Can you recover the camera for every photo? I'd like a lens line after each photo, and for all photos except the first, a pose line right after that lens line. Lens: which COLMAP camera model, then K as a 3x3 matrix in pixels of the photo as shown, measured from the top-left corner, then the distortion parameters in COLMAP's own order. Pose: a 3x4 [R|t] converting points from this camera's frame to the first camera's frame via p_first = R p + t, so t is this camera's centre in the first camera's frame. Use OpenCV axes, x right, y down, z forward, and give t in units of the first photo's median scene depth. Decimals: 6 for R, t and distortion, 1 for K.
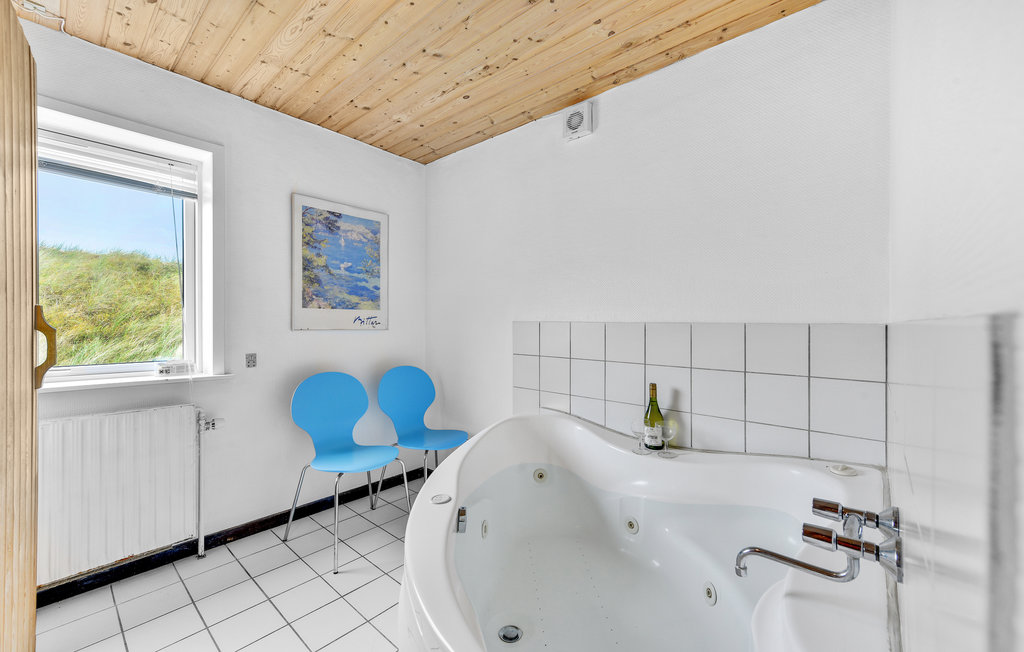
lens RADIAL K [[410.0, 0, 512.3], [0, 410.0, 323.5], [0, 0, 1]] dist [-0.000078, -0.000177]
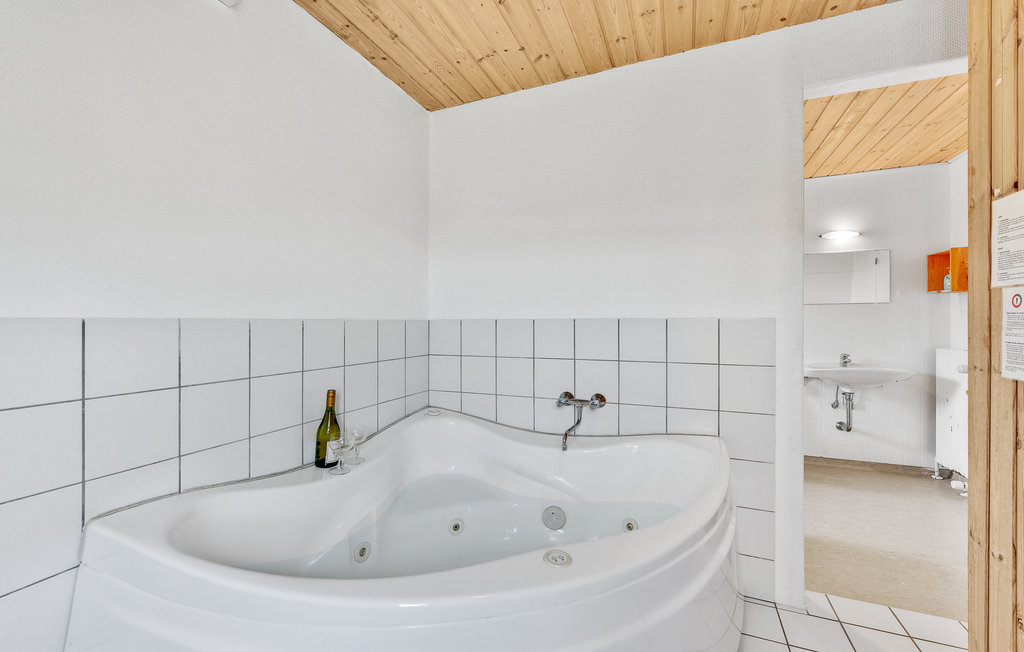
lens RADIAL K [[410.0, 0, 513.2], [0, 410.0, 323.6], [0, 0, 1]] dist [-0.000078, -0.000177]
pose [[-0.314239, -0.003162, 0.949339, -0.599157], [0.003137, 0.999986, 0.004369, 0.005545], [-0.949339, 0.004350, -0.314225, 0.922360]]
